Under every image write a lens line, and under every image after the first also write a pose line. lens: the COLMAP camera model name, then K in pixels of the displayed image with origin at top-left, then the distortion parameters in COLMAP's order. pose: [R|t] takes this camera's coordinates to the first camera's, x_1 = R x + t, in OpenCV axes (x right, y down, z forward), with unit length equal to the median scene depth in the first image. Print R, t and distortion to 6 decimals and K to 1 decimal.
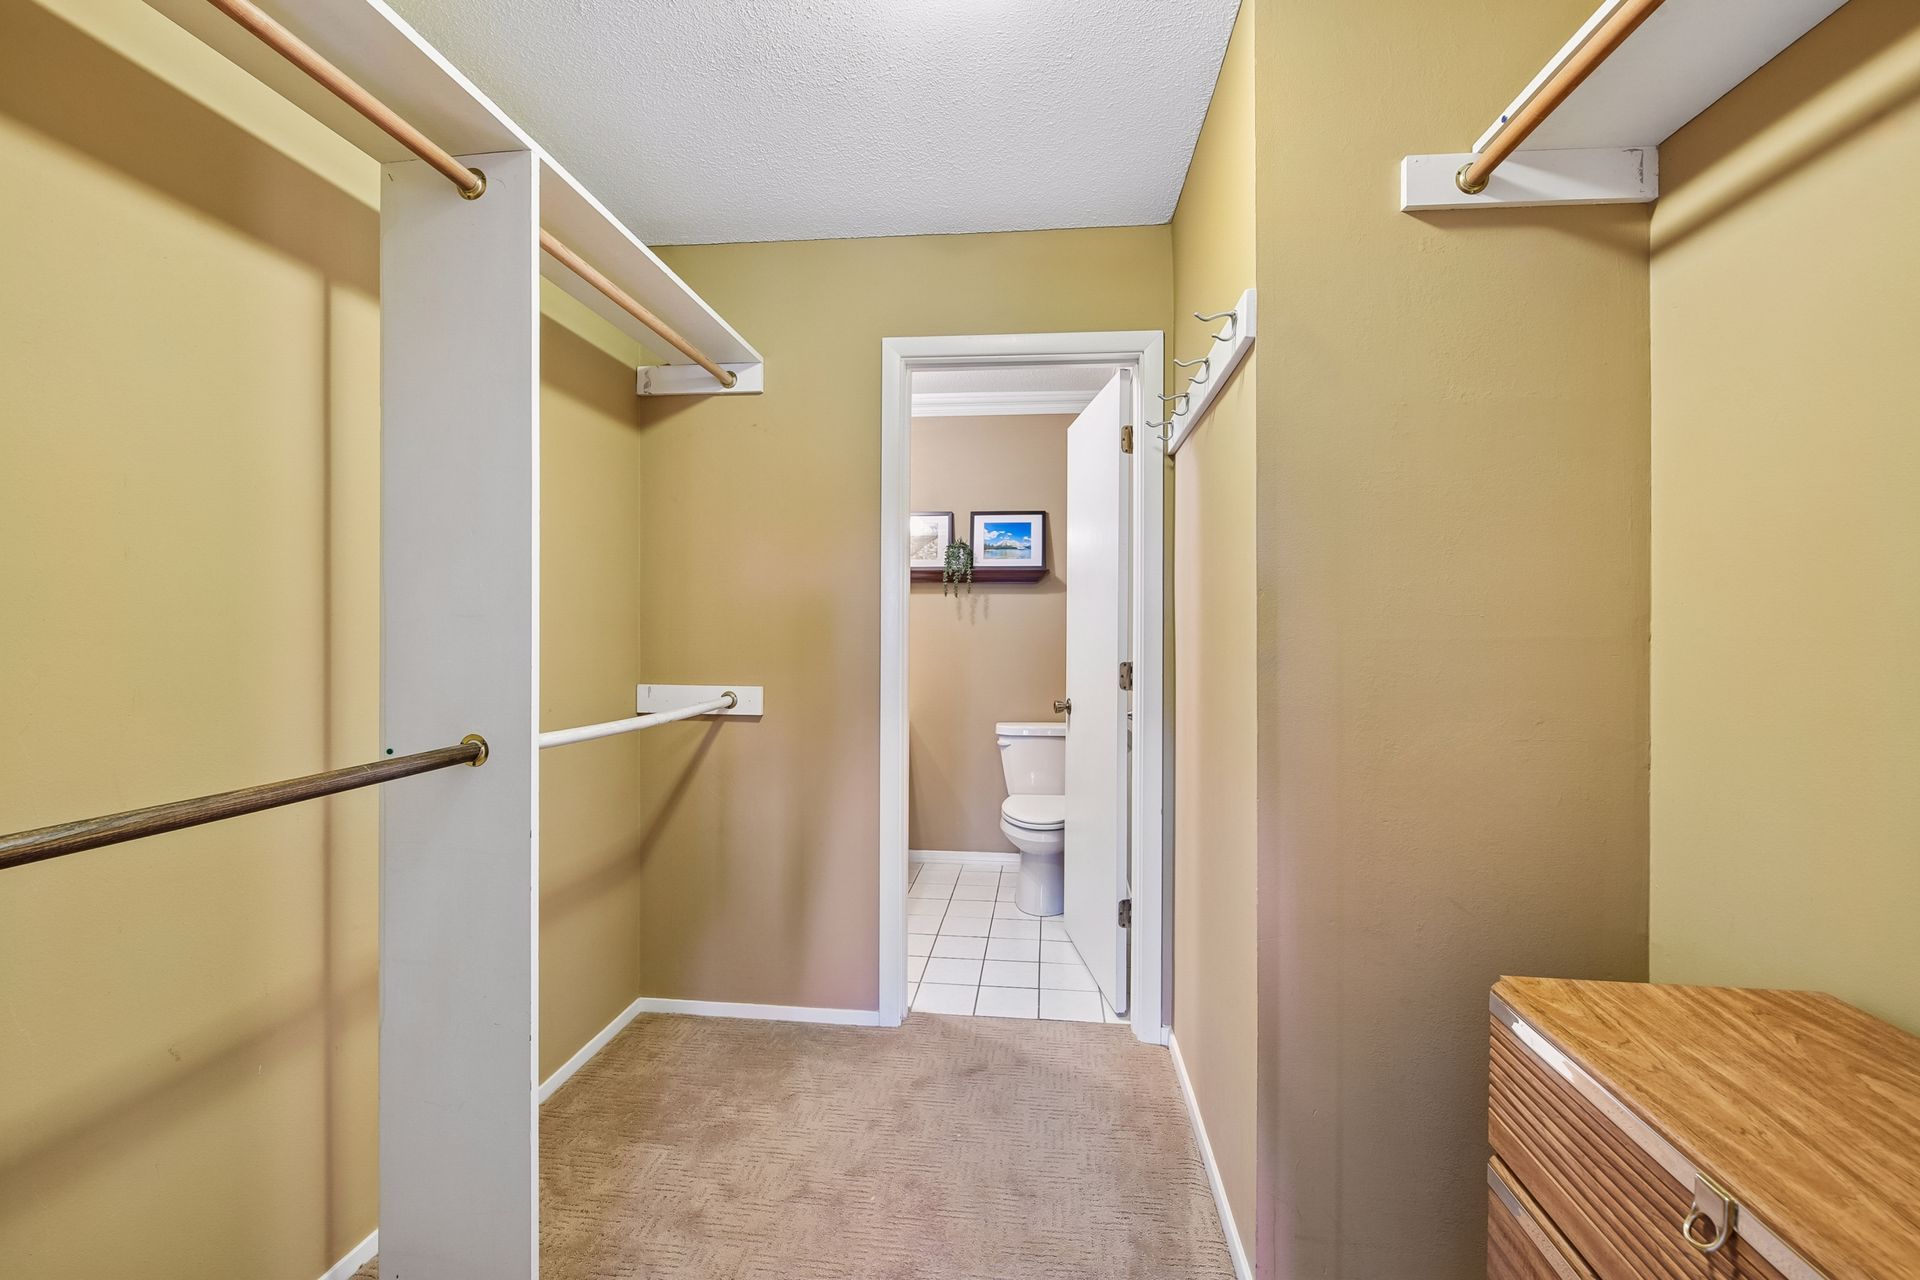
lens RADIAL K [[785.6, 0, 963.9], [0, 785.6, 643.8], [0, 0, 1]] dist [0.000238, -0.010518]
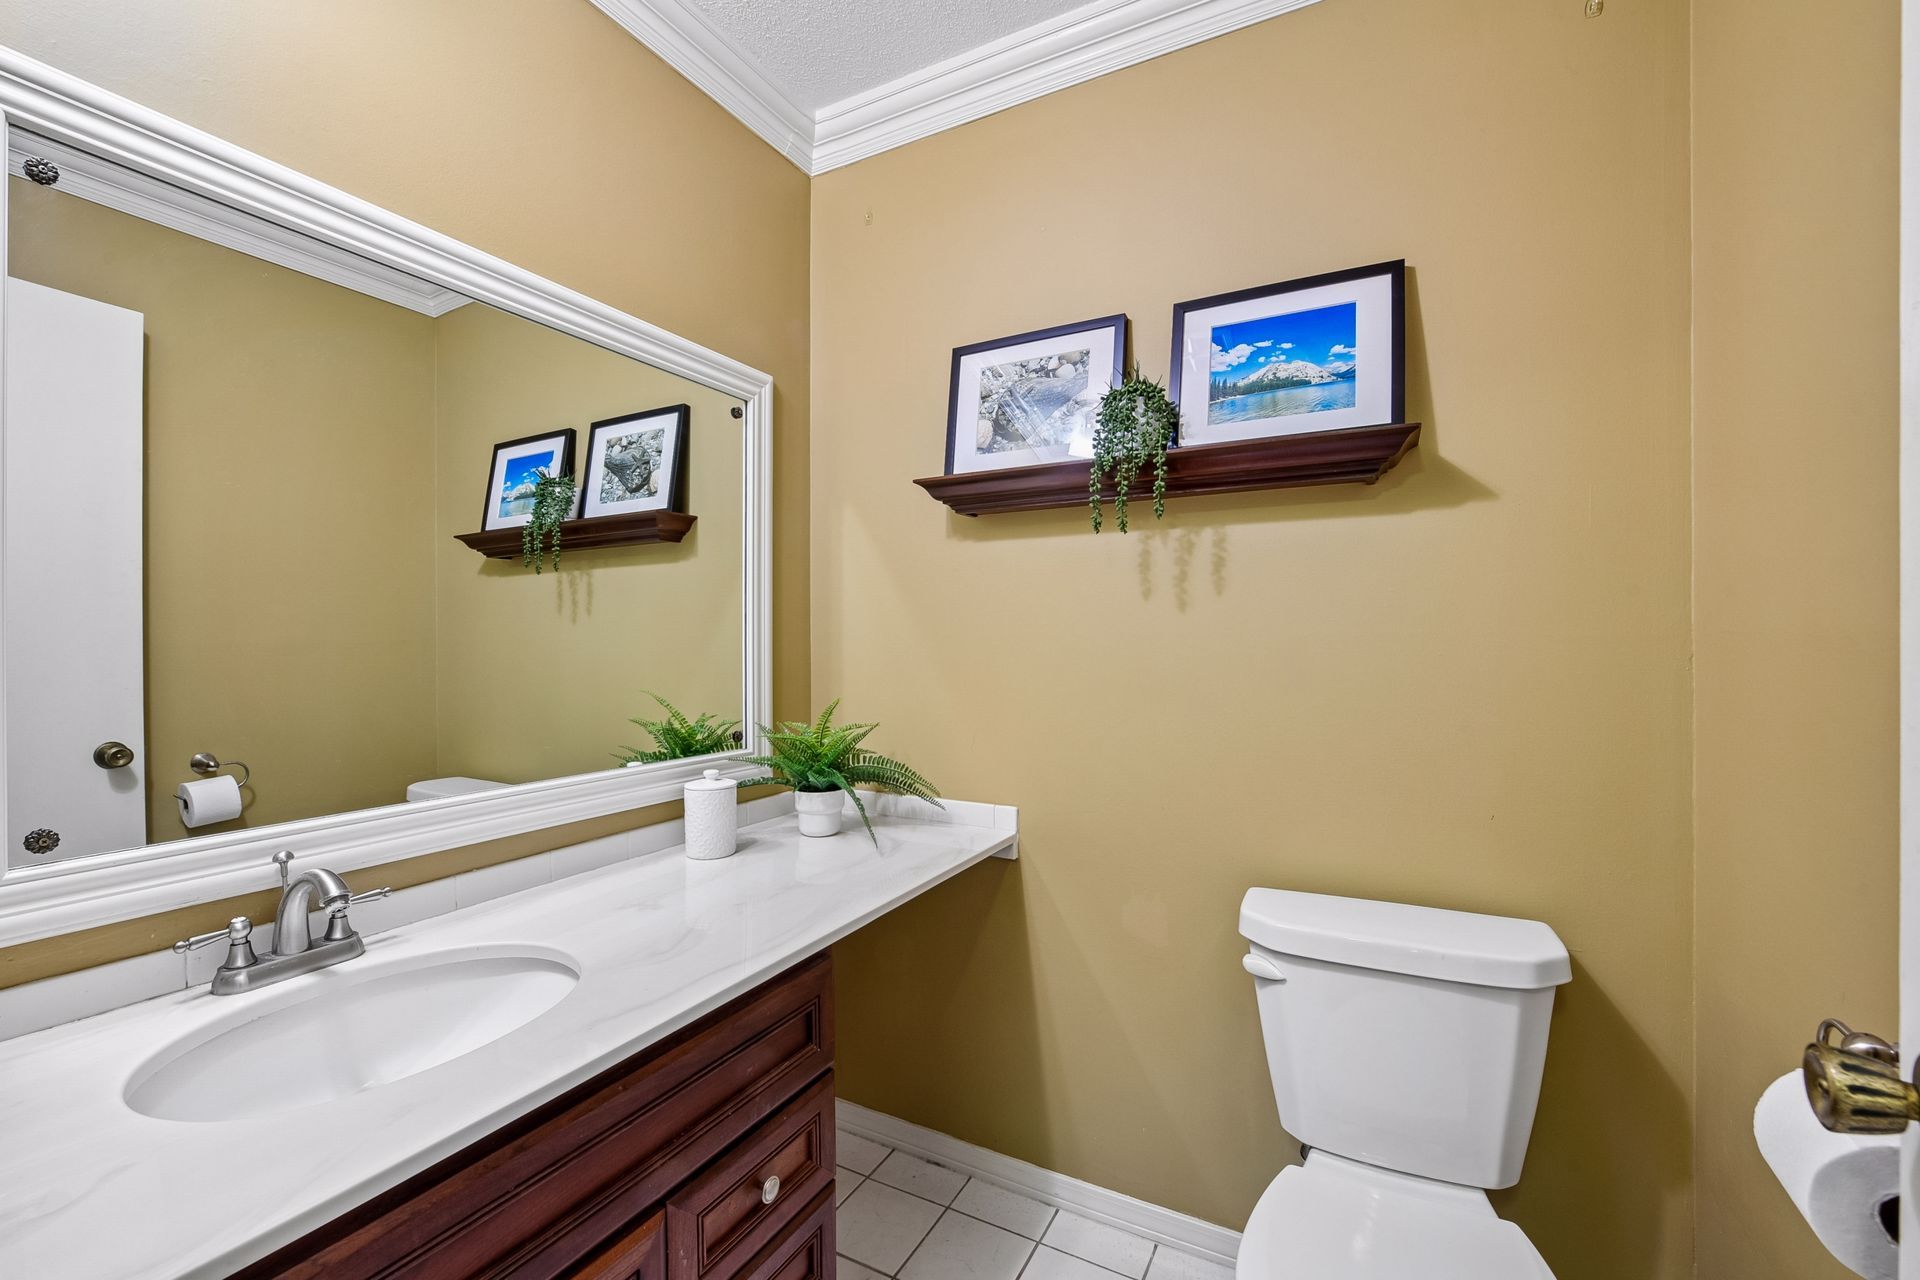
lens RADIAL K [[785.6, 0, 963.9], [0, 785.6, 643.8], [0, 0, 1]] dist [0.000238, -0.010518]
pose [[0.926046, -0.003286, -0.377396, 0.056596], [0.001426, 0.999985, -0.005206, -0.006770], [0.377408, 0.004283, 0.926037, 0.626668]]
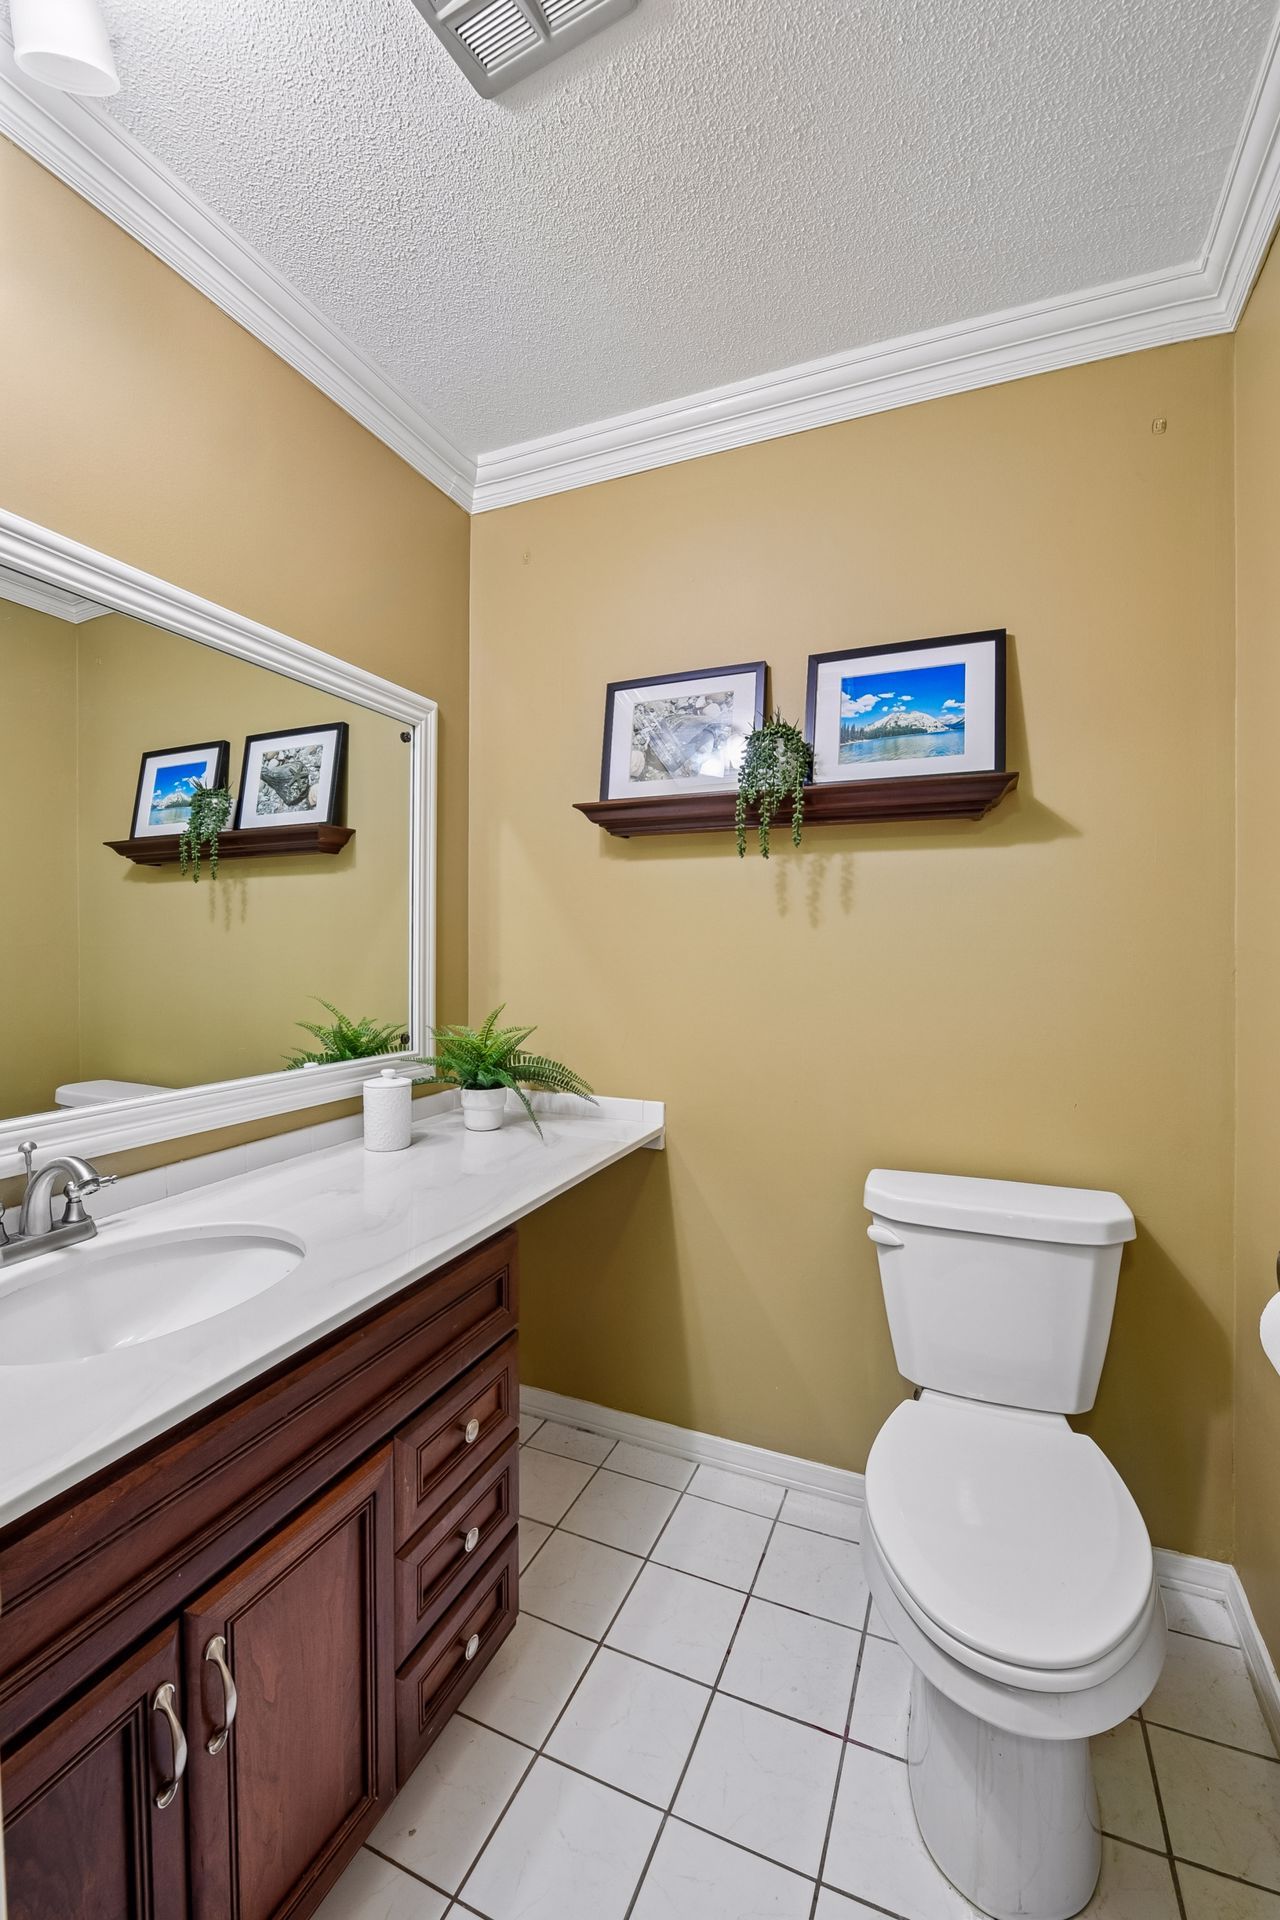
lens RADIAL K [[785.6, 0, 635.0], [0, 785.6, 948.7], [0, 0, 1]] dist [0.000238, -0.010518]
pose [[0.952117, 0.003465, -0.305716, 0.049251], [-0.005122, 0.999976, -0.004618, -0.010027], [0.305692, 0.005962, 0.952112, 0.579373]]
